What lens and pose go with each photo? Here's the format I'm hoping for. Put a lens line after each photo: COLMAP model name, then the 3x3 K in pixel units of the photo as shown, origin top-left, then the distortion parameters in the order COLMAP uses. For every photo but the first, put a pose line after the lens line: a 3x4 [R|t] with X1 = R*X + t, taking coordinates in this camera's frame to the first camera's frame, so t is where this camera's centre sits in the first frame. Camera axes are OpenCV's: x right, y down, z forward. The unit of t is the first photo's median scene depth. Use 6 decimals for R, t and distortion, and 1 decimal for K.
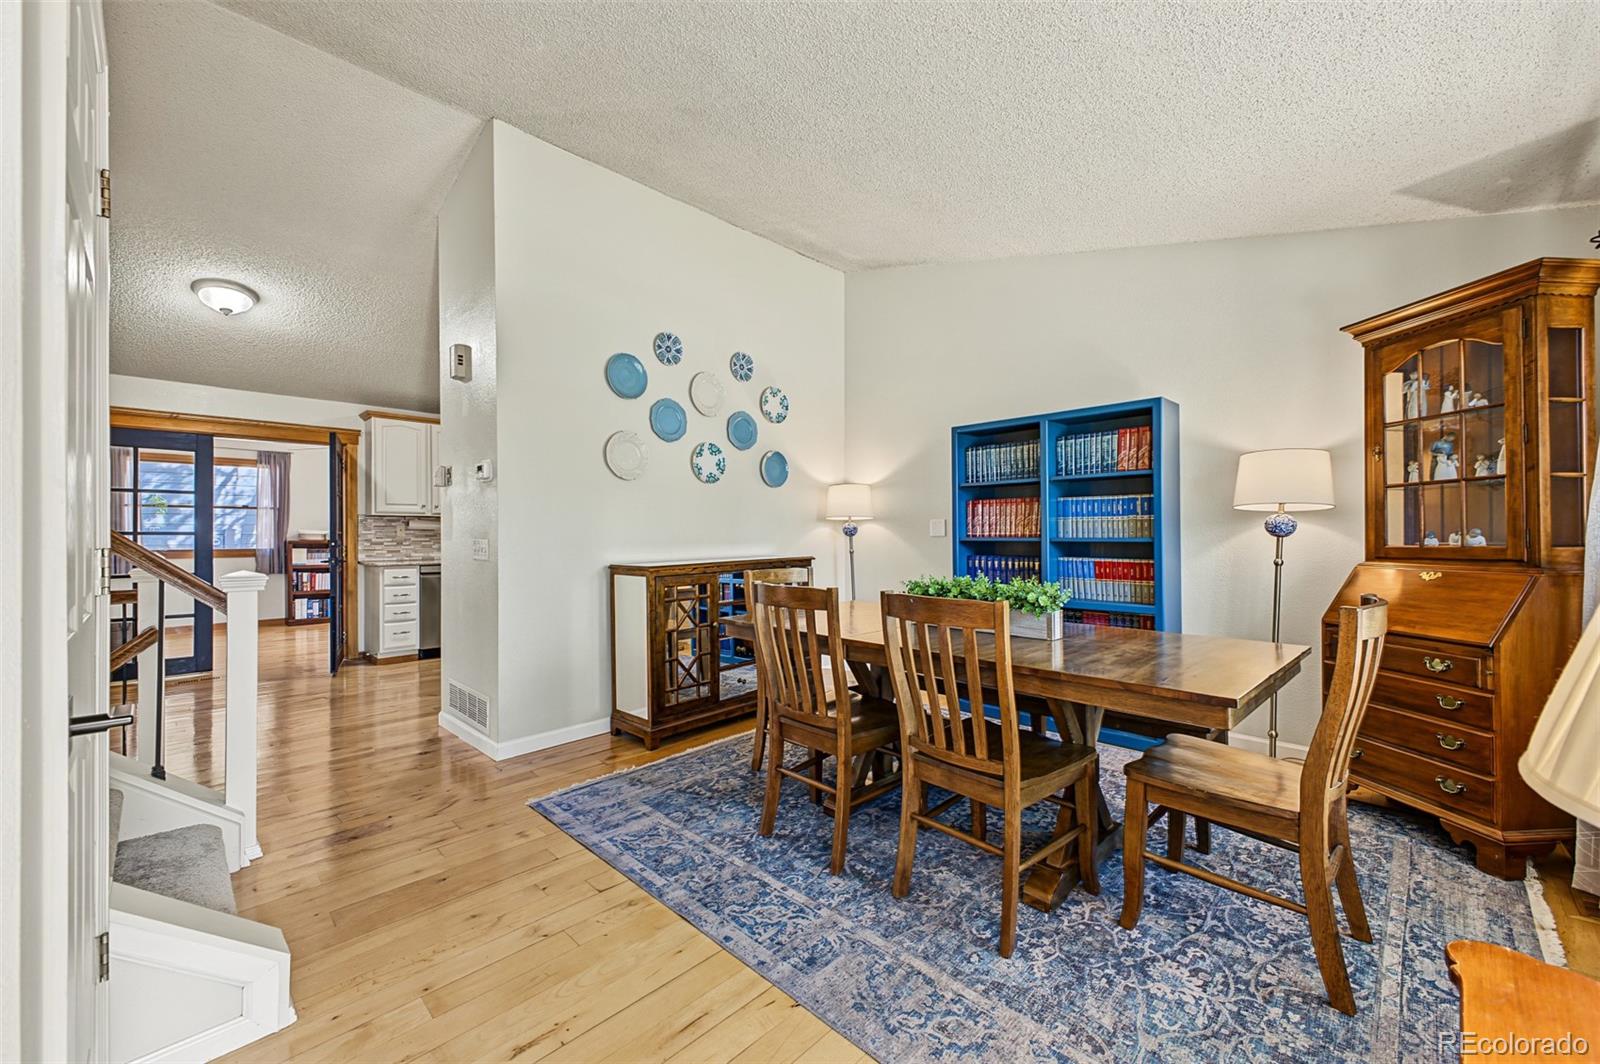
lens RADIAL K [[631.9, 0, 807.7], [0, 631.9, 534.0], [0, 0, 1]] dist [0.015289, -0.004027]
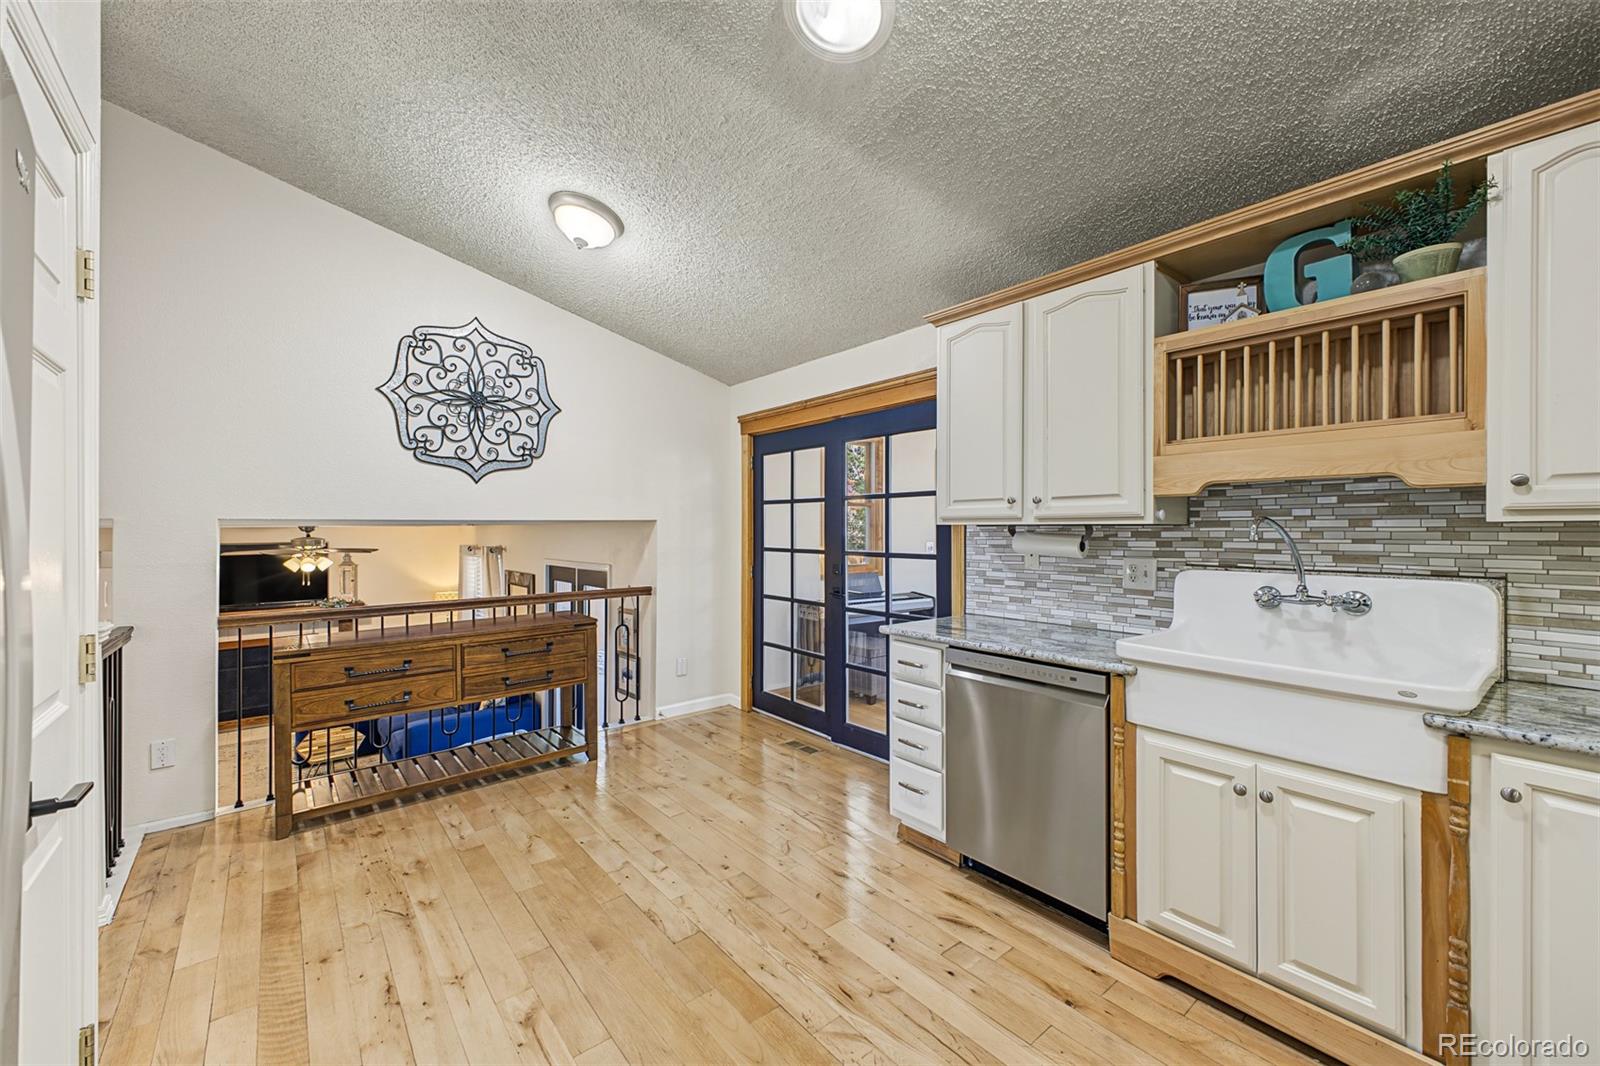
lens RADIAL K [[631.9, 0, 796.3], [0, 631.9, 536.7], [0, 0, 1]] dist [0.015289, -0.004027]
pose [[-0.121930, 0.016420, -0.992403, -0.348887], [0.004592, 0.999862, 0.015980, -0.056111], [0.992528, -0.002609, -0.121989, 1.811323]]
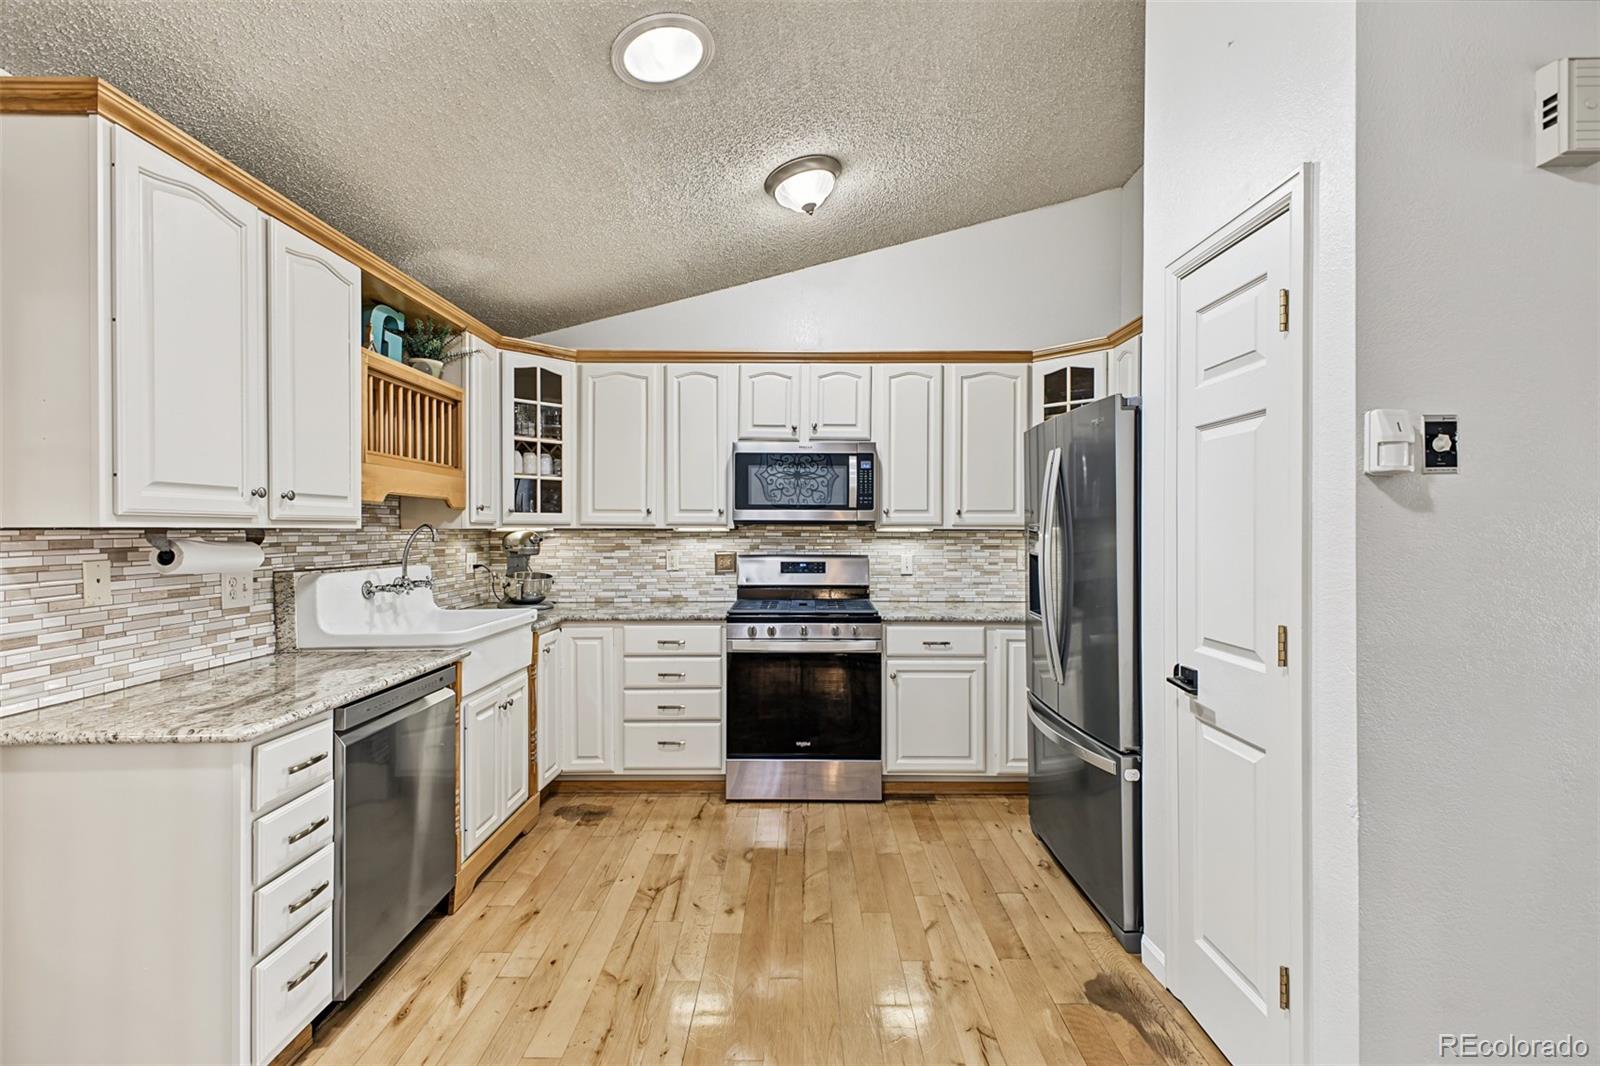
lens RADIAL K [[713.9, 0, 802.4], [0, 713.9, 531.7], [0, 0, 1]] dist [0.016261, -0.005817]
pose [[0.718612, 0.001538, 0.695409, -1.299016], [-0.004445, 0.999987, 0.002382, -0.058083], [-0.695397, -0.004803, 0.718610, 1.191441]]
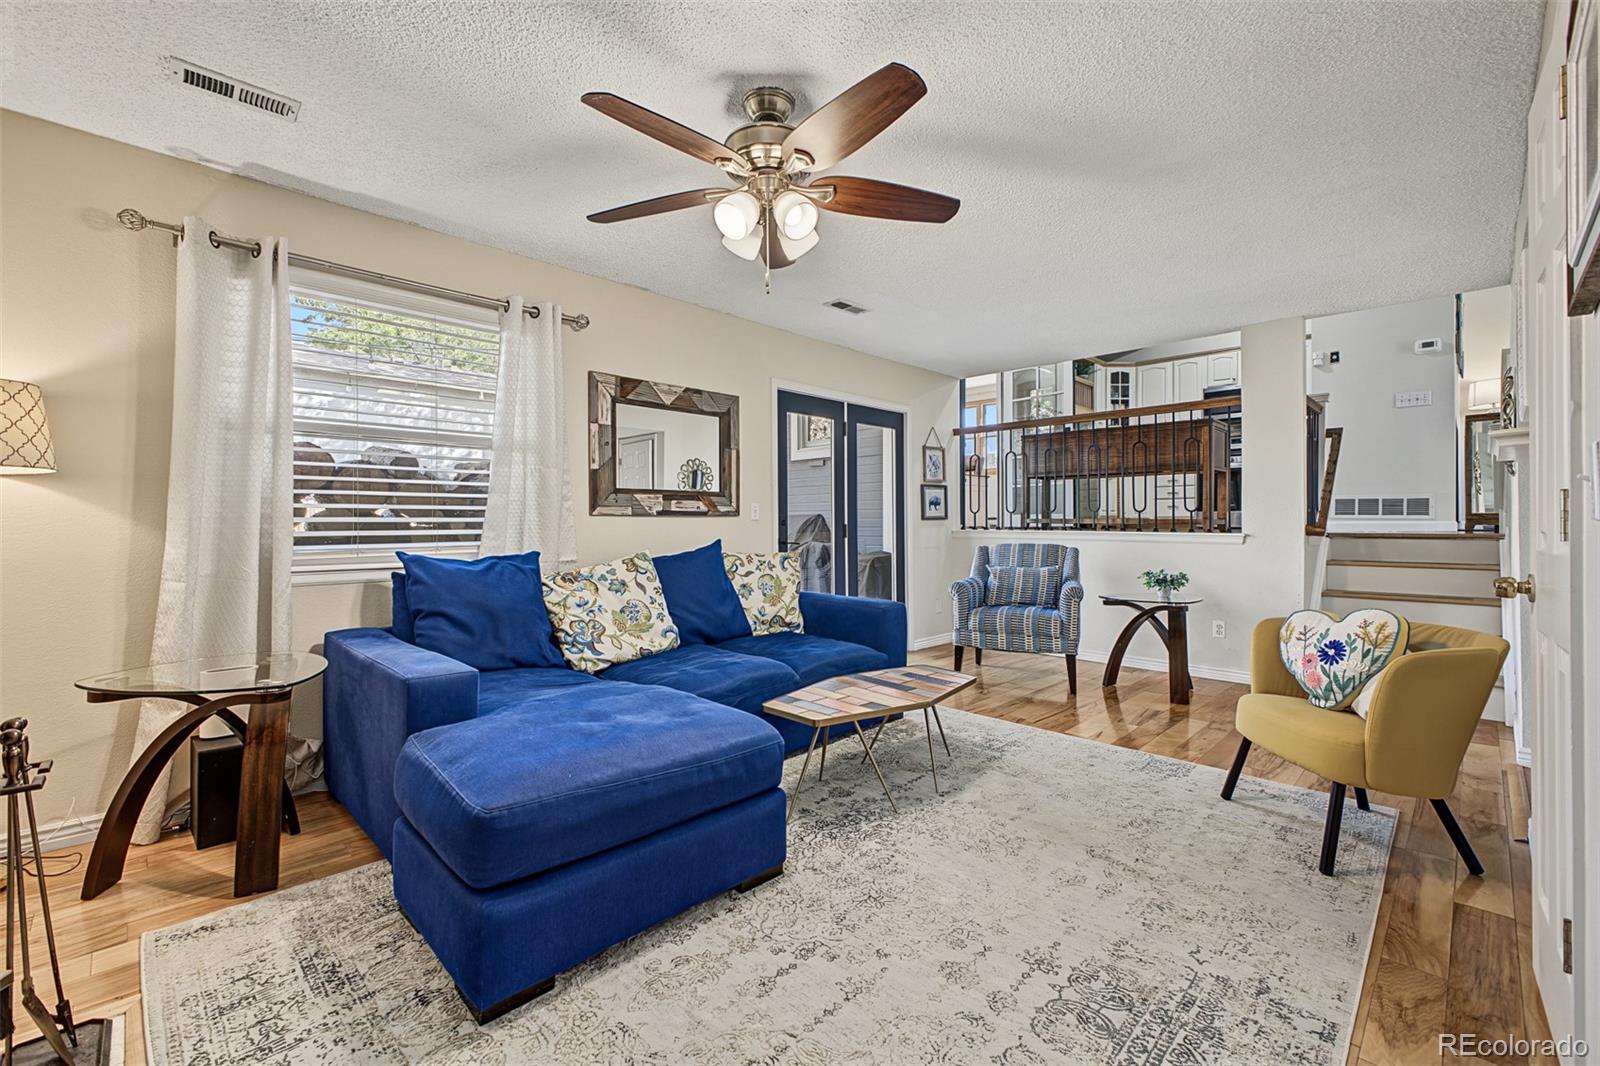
lens RADIAL K [[689.3, 0, 790.5], [0, 689.3, 540.1], [0, 0, 1]] dist [-0.002552, -0.000420]
pose [[0.999846, -0.010386, -0.014116, -2.220272], [0.010635, 0.999787, 0.017670, 0.355426], [0.013930, -0.017818, 0.999744, -0.752011]]
